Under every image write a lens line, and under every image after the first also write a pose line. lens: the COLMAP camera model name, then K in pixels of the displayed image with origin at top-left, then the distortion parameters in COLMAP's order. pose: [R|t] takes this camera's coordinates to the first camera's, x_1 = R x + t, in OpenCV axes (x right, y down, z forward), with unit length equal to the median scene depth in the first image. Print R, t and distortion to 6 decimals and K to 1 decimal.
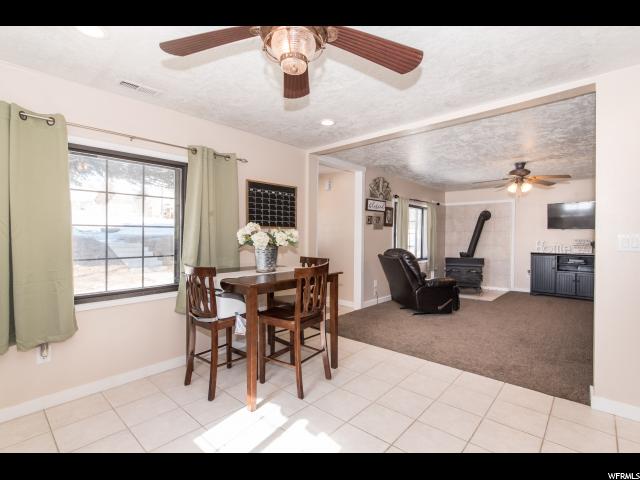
lens RADIAL K [[310.5, 0, 320.0], [0, 310.5, 240.0], [0, 0, 1]] dist [-0.000896, -0.000059]
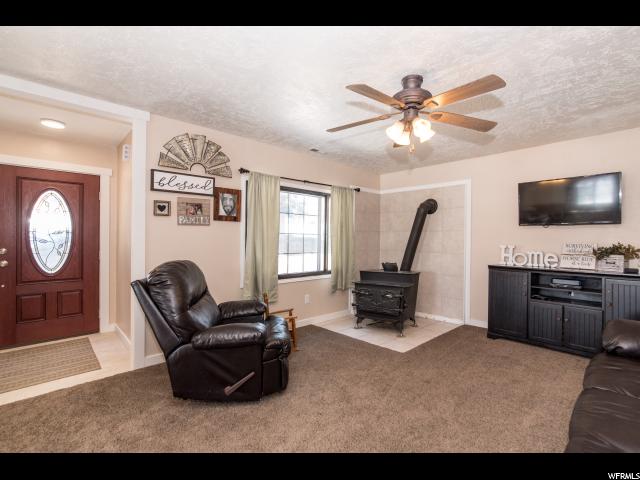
lens RADIAL K [[296.1, 0, 320.0], [0, 296.1, 240.0], [0, 0, 1]] dist [-0.002728, -0.000435]
pose [[0.996603, 0.002976, -0.082299, 0.404316], [-0.003584, 0.999967, -0.007240, -0.003254], [0.082275, 0.007511, 0.996581, 0.409533]]
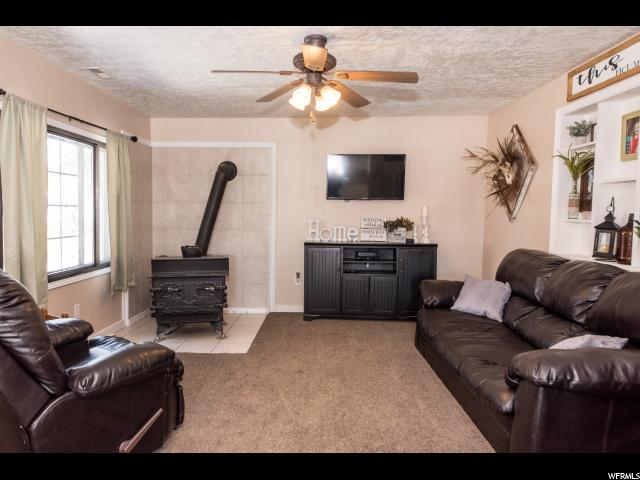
lens RADIAL K [[447.2, 0, 292.8], [0, 447.2, 238.6], [0, 0, 1]] dist [-0.007055, -0.003178]
pose [[0.783602, -0.035863, 0.620227, 0.179161], [0.001809, 0.998460, 0.055449, -0.009710], [-0.621260, -0.042328, 0.782461, 0.401905]]
